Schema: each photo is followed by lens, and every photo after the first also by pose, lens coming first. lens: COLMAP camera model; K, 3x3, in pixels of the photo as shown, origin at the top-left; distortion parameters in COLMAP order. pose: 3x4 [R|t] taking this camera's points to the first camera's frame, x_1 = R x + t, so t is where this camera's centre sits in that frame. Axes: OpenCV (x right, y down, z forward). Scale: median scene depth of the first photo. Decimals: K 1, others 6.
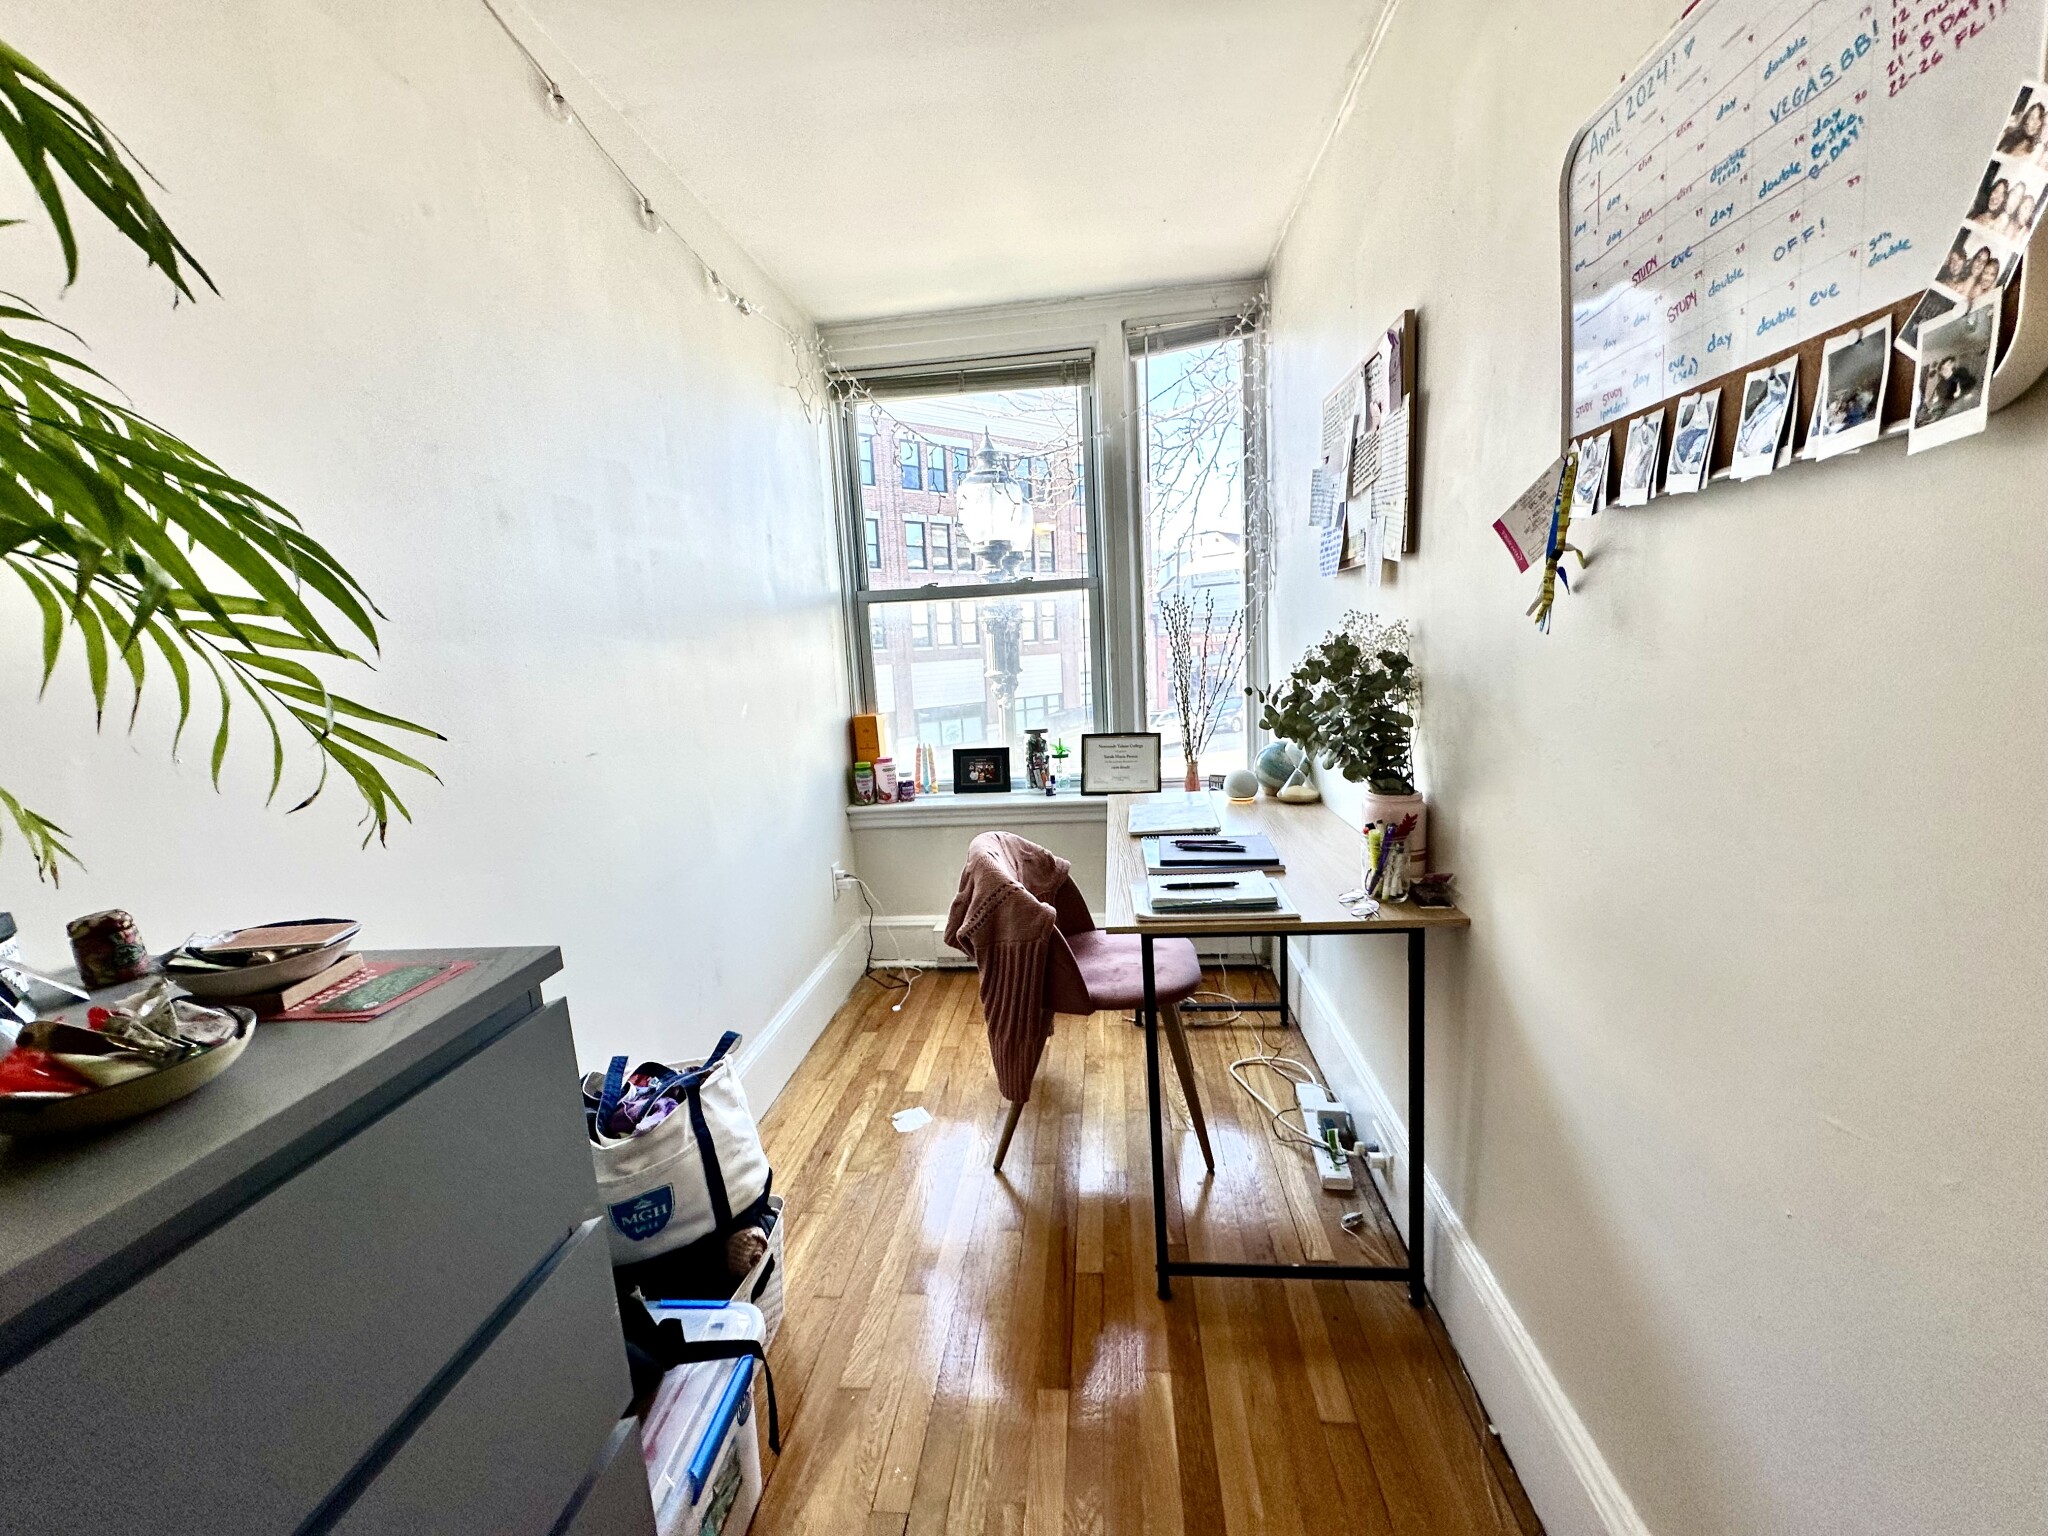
lens RADIAL K [[817.0, 0, 1023.1], [0, 817.0, 768.9], [0, 0, 1]] dist [-0.003232, 0.001320]
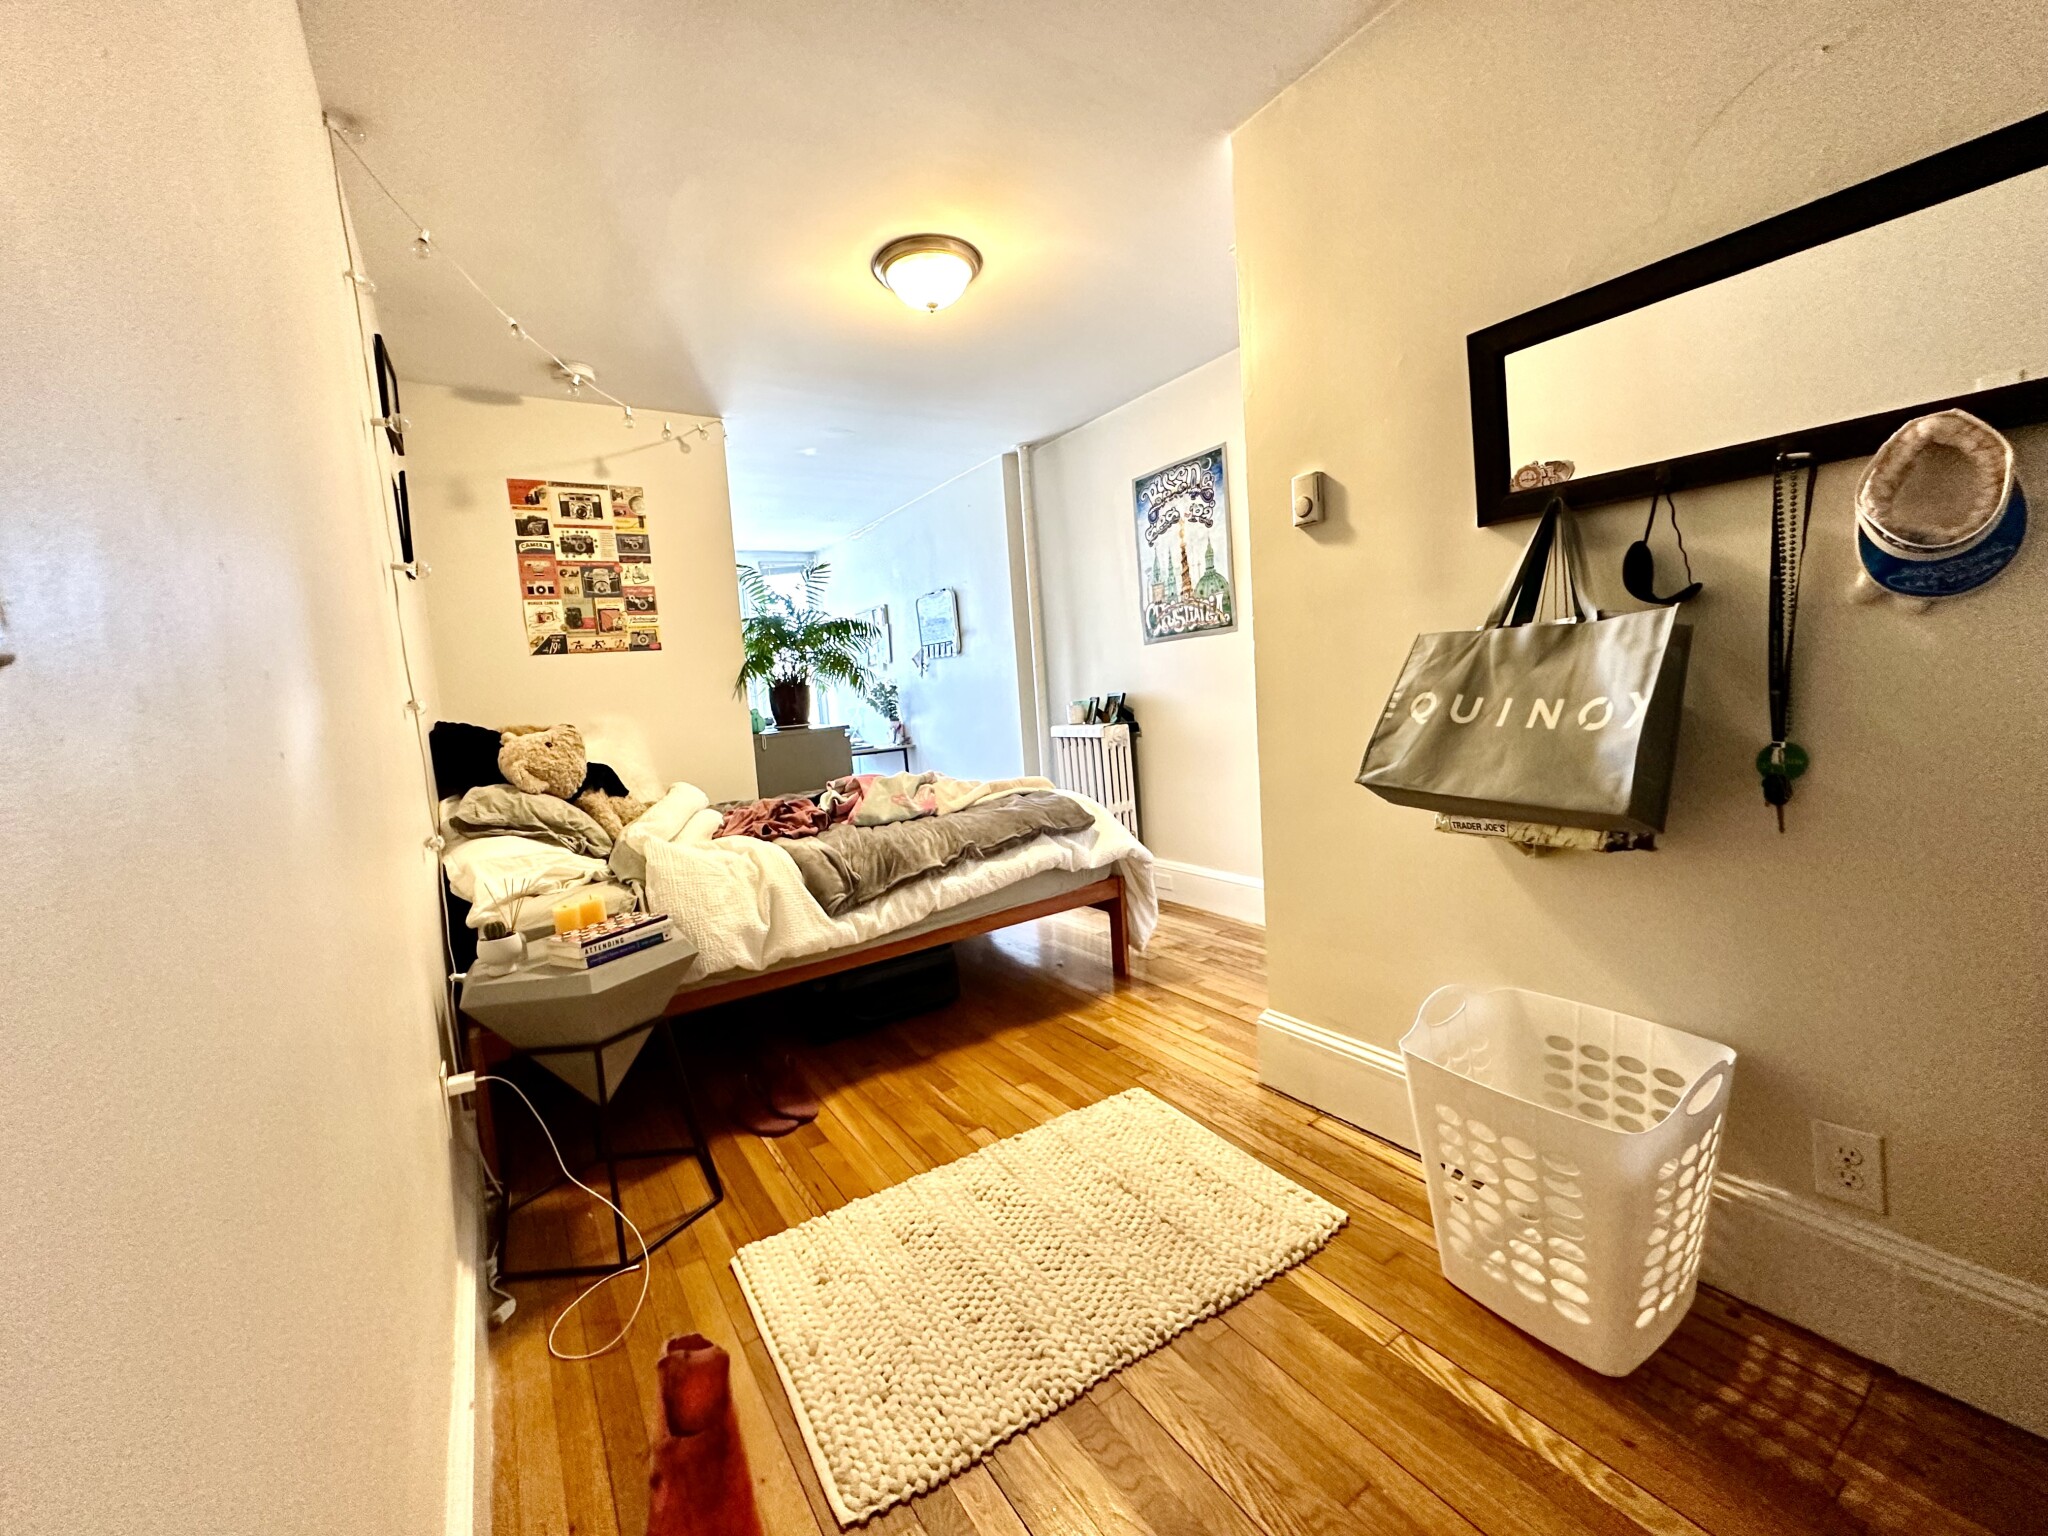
lens RADIAL K [[817.0, 0, 1021.1], [0, 817.0, 767.6], [0, 0, 1]] dist [-0.003232, 0.001320]
pose [[0.774794, -0.062285, 0.629139, -0.822497], [0.125609, 0.990462, -0.056634, 0.288045], [-0.619610, 0.122906, 0.775227, -1.264294]]
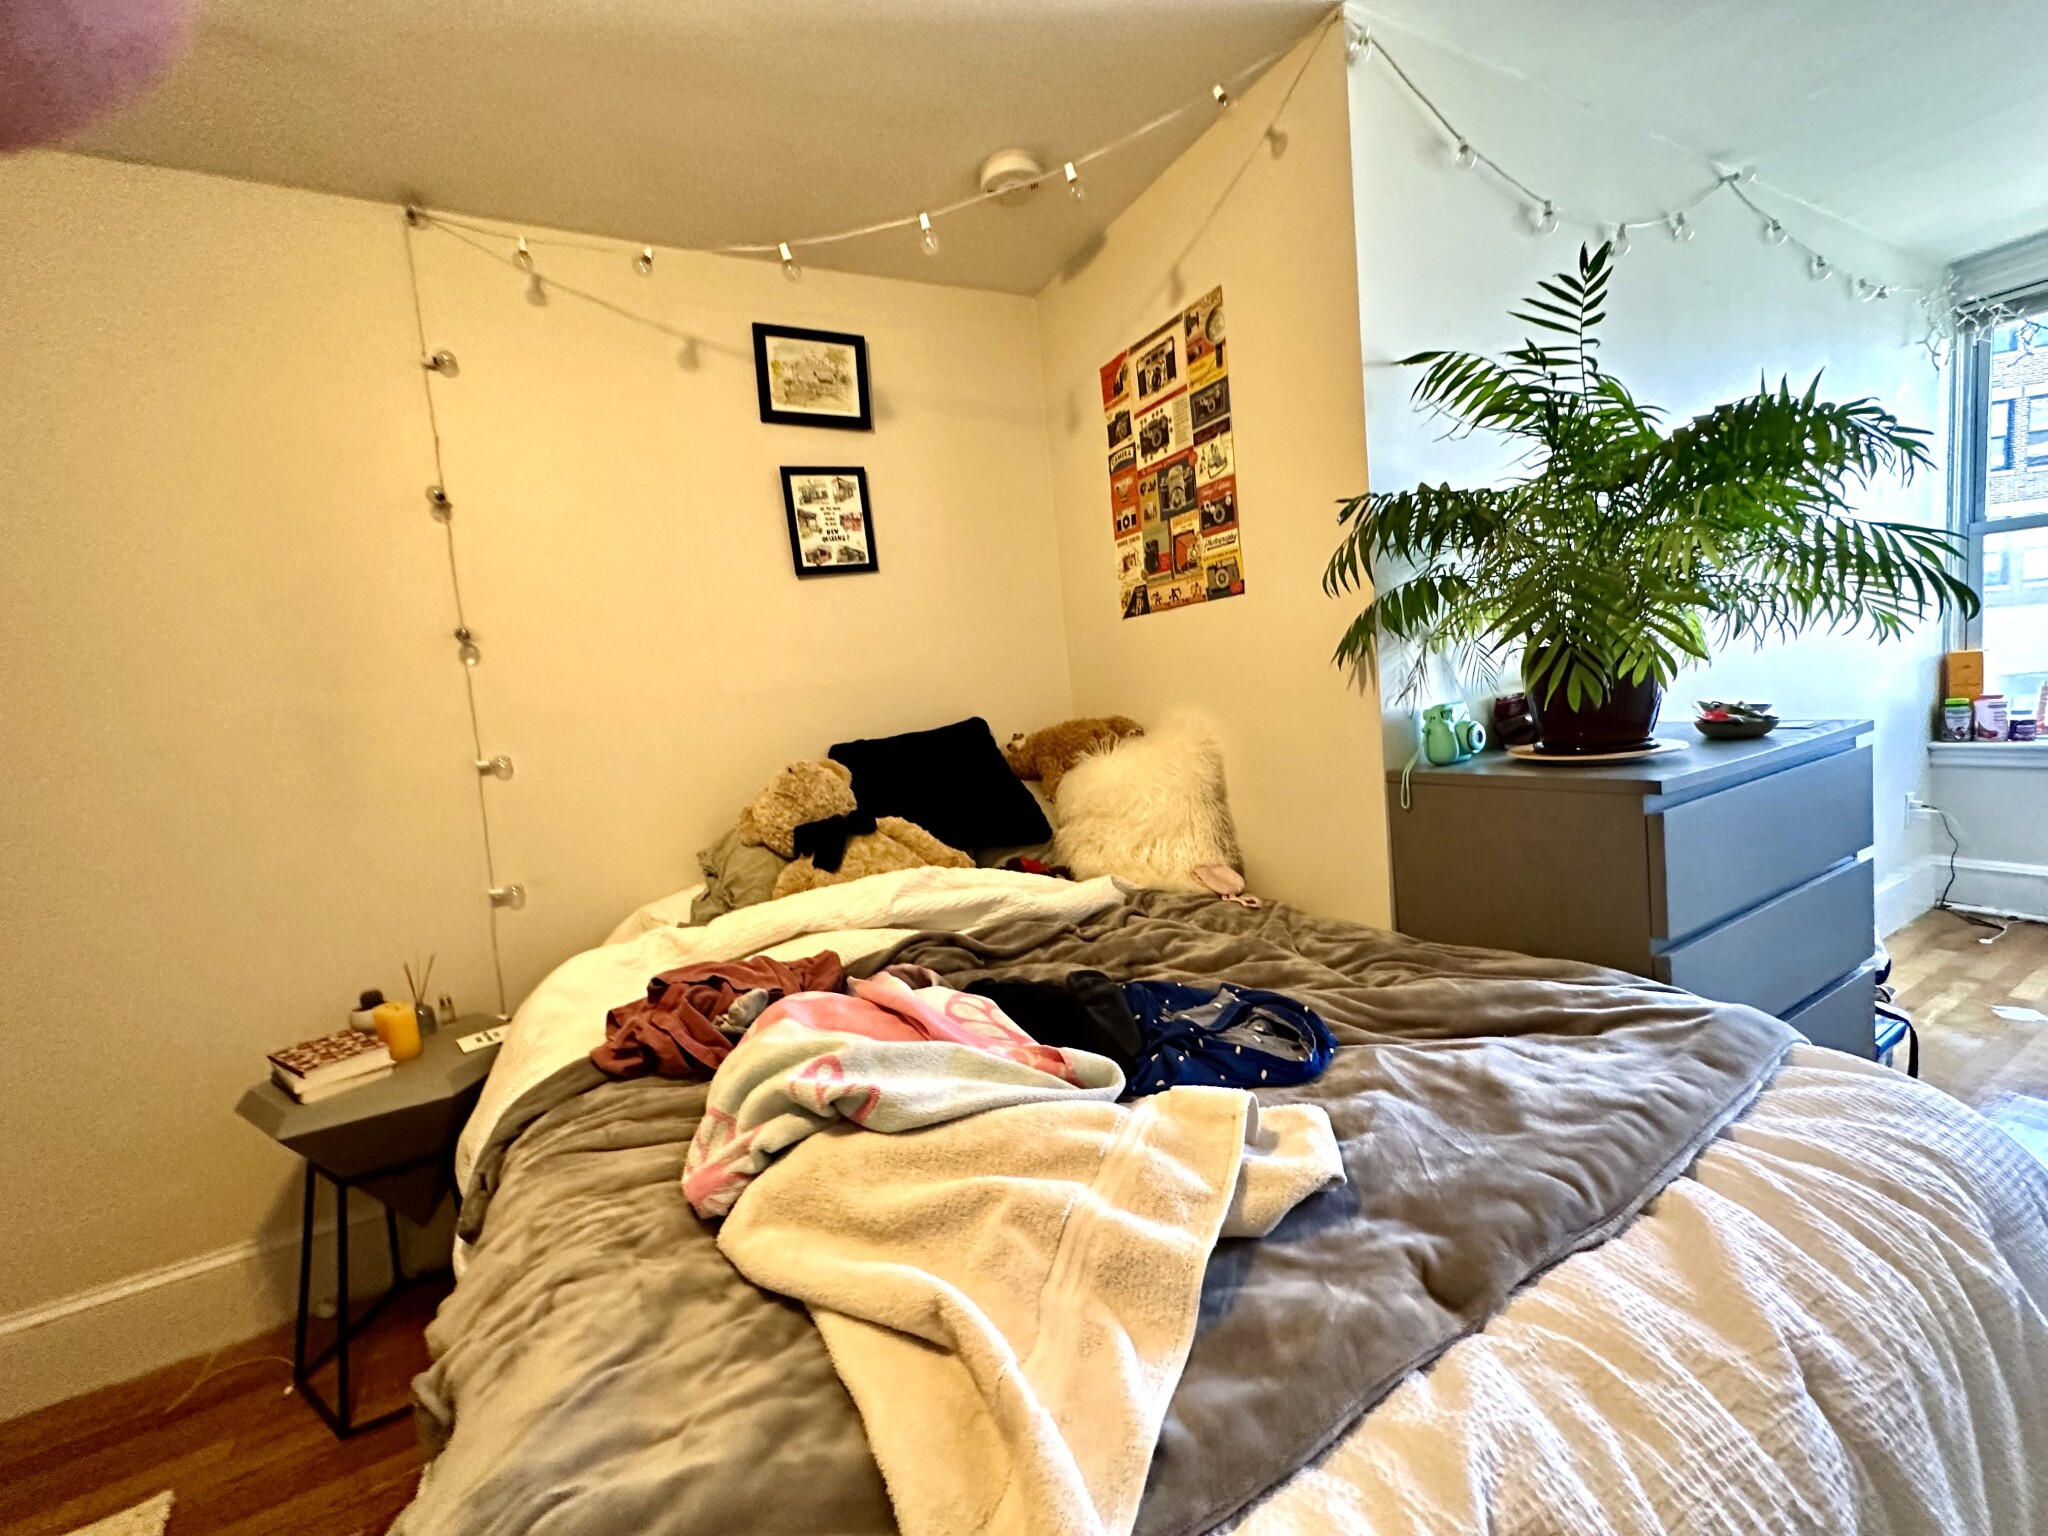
lens RADIAL K [[817.0, 0, 1022.8], [0, 817.0, 766.2], [0, 0, 1]] dist [-0.003232, 0.001320]
pose [[0.559423, 0.084455, -0.824569, -0.009516], [-0.059737, 0.996317, 0.061517, 0.086376], [0.826727, 0.014843, 0.562407, -0.522180]]
